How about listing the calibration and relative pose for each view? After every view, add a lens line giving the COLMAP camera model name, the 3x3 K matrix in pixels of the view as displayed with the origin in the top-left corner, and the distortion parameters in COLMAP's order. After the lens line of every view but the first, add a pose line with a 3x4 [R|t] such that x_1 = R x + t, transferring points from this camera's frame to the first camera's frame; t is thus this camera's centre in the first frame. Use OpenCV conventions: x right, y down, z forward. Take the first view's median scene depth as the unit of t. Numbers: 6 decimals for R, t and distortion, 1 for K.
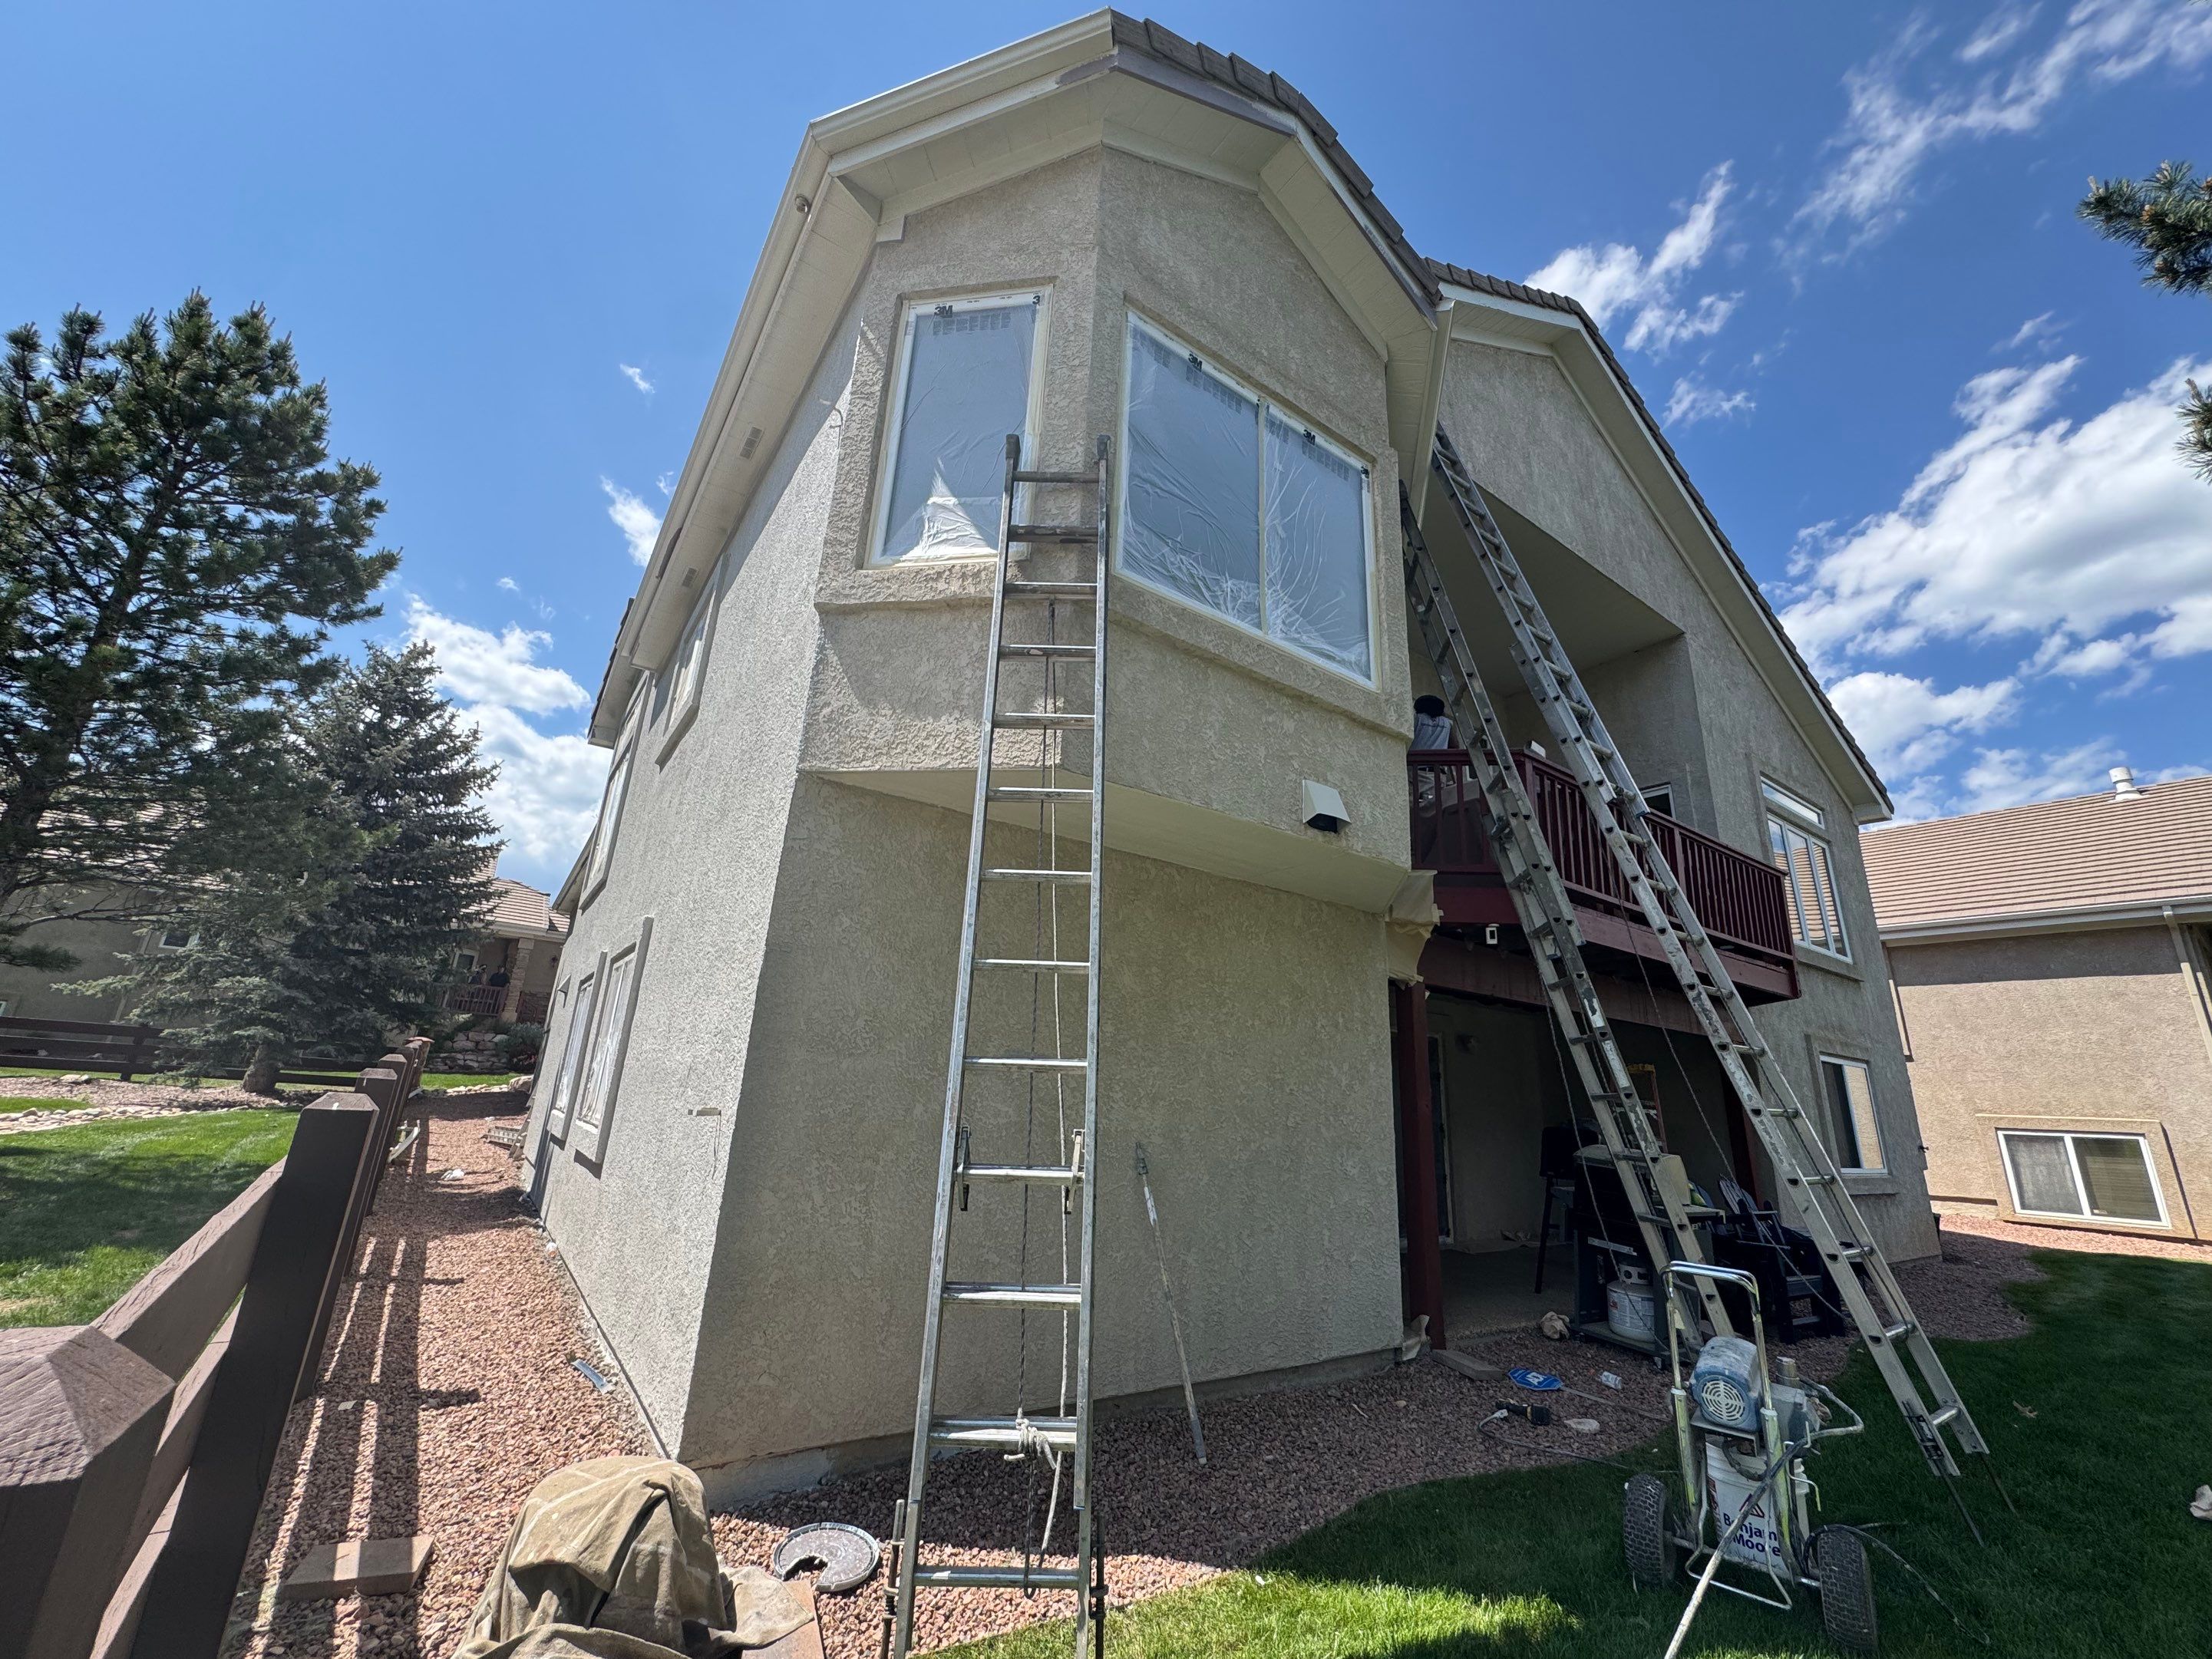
lens RADIAL K [[891.0, 0, 1106.0], [0, 891.0, 829.5], [0, 0, 1]] dist [-0.000824, -0.000096]
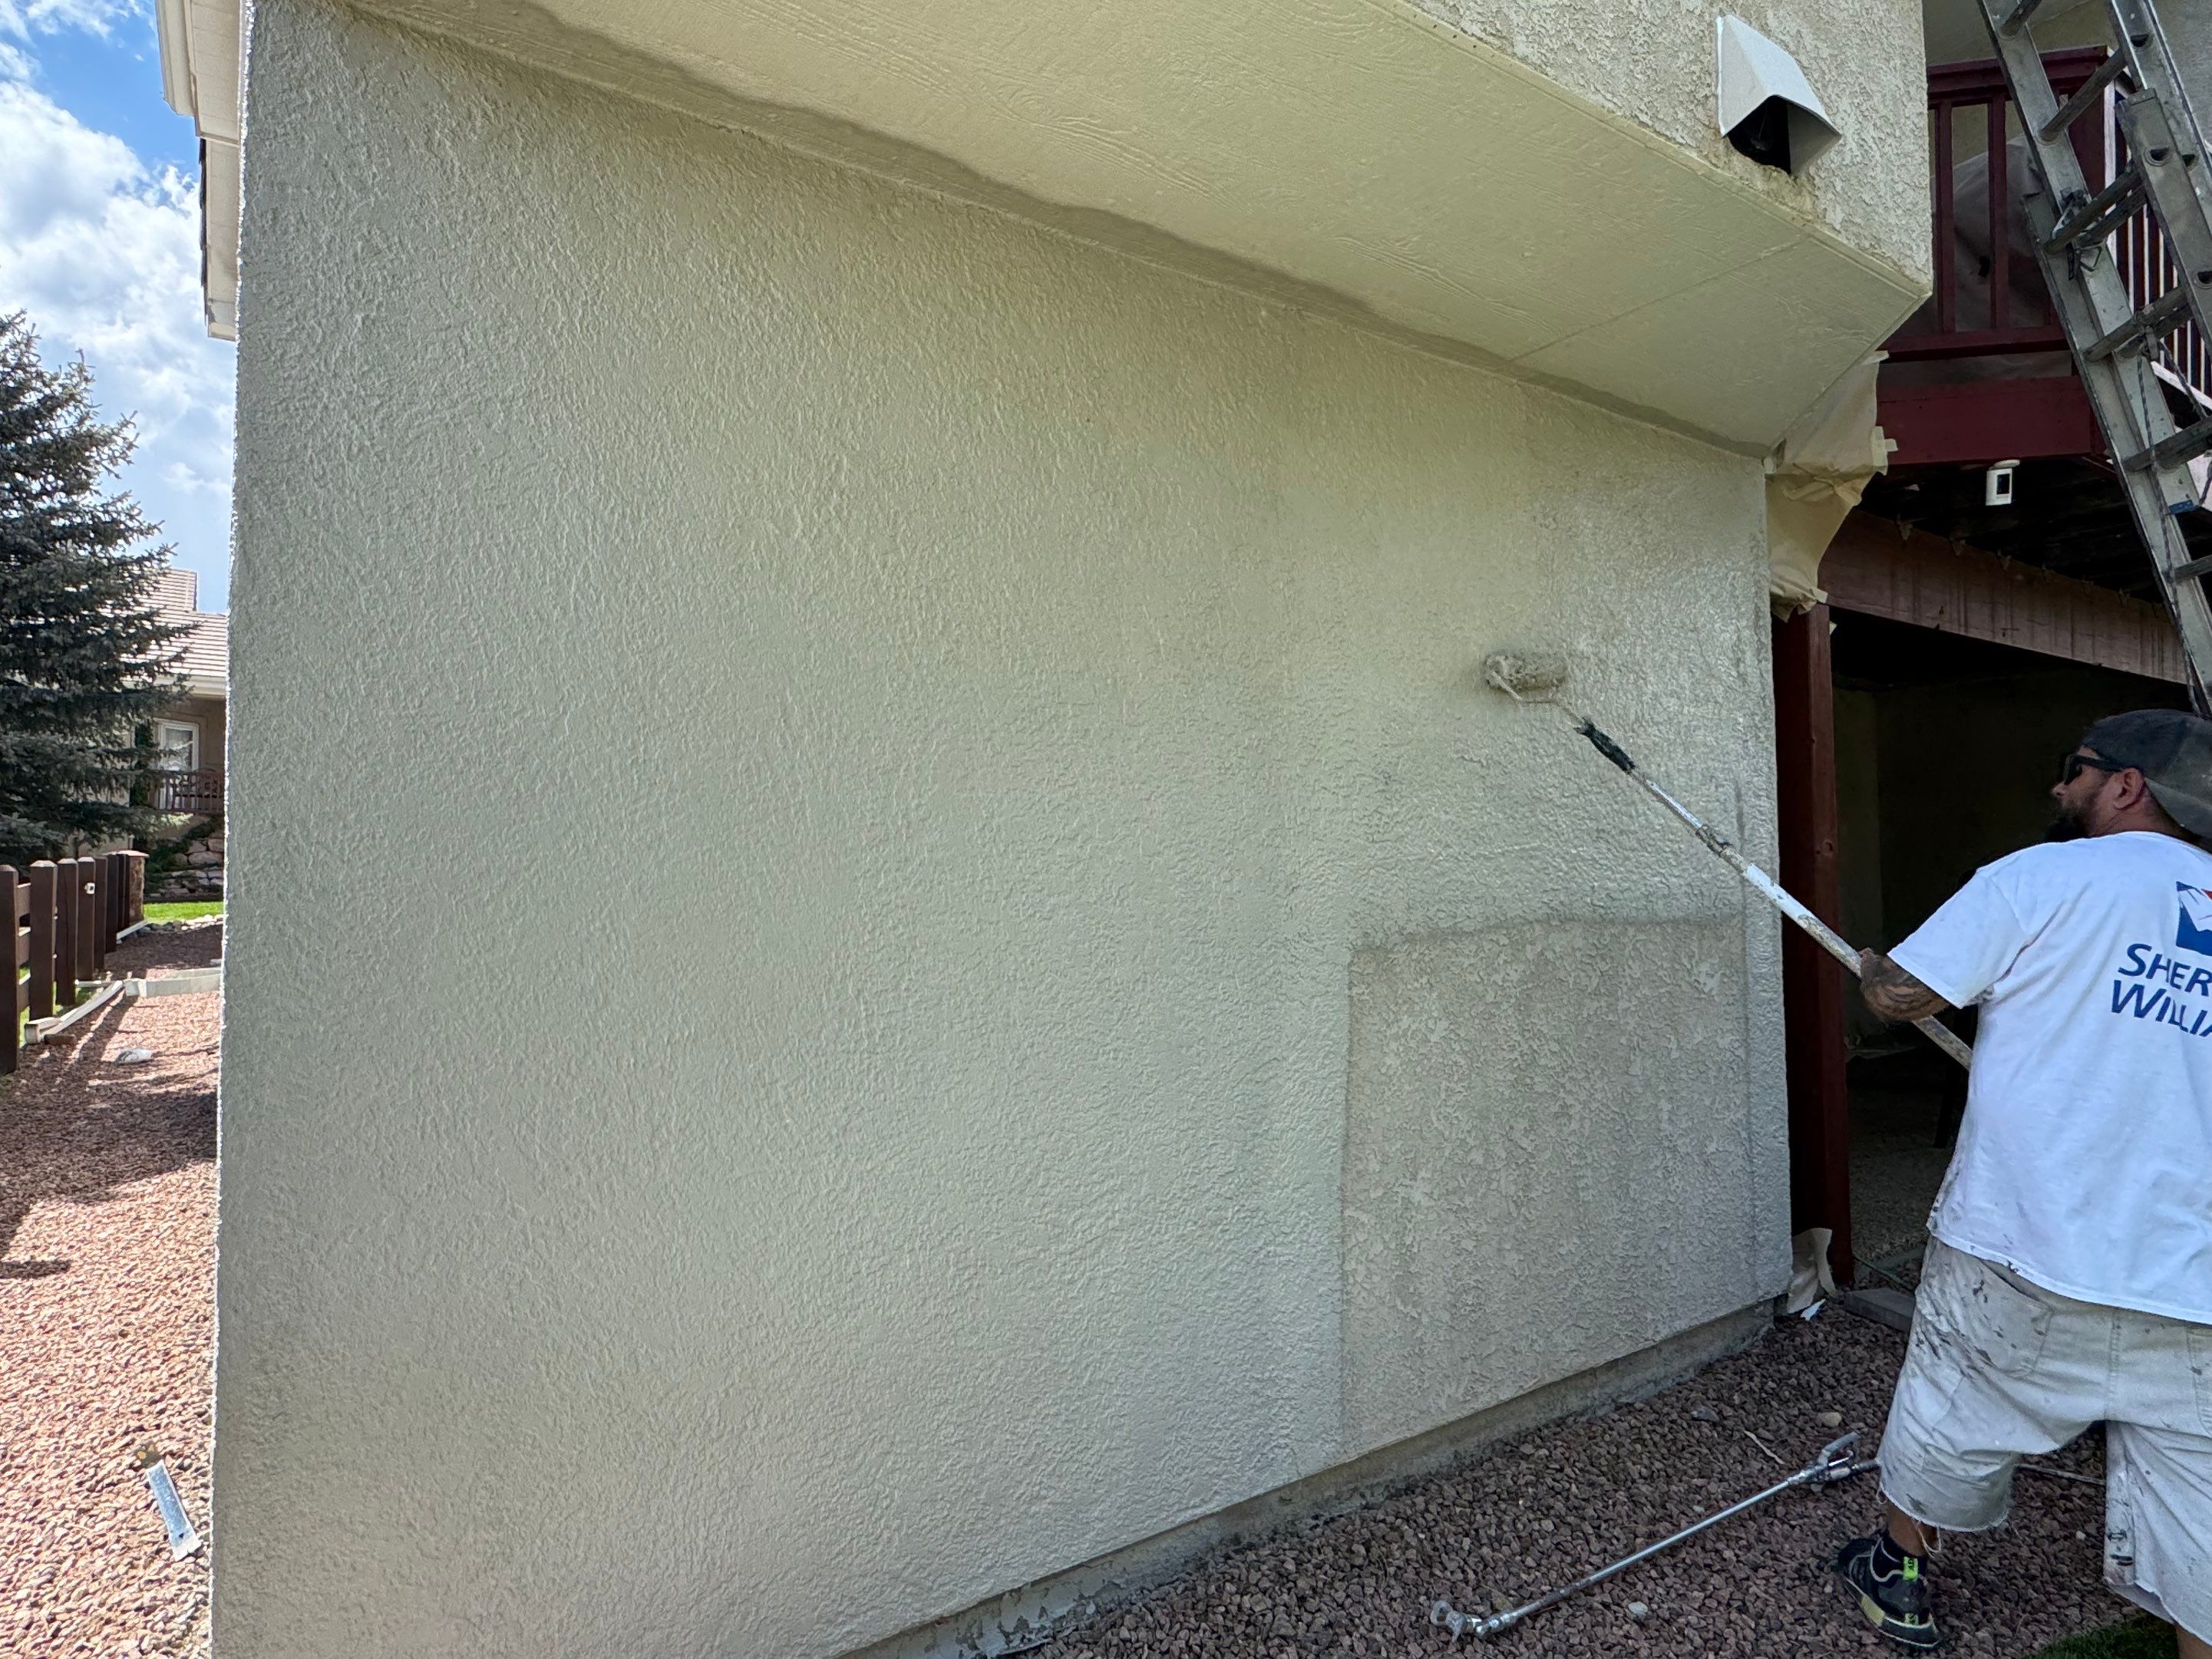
lens RADIAL K [[1191.4, 0, 1106.0], [0, 1191.4, 829.5], [0, 0, 1]] dist [-0.005635, -0.001541]
pose [[0.997814, -0.064918, -0.012371, -0.037270], [0.065929, 0.964931, 0.254088, 0.101352], [-0.004557, -0.254348, 0.967102, 0.348990]]
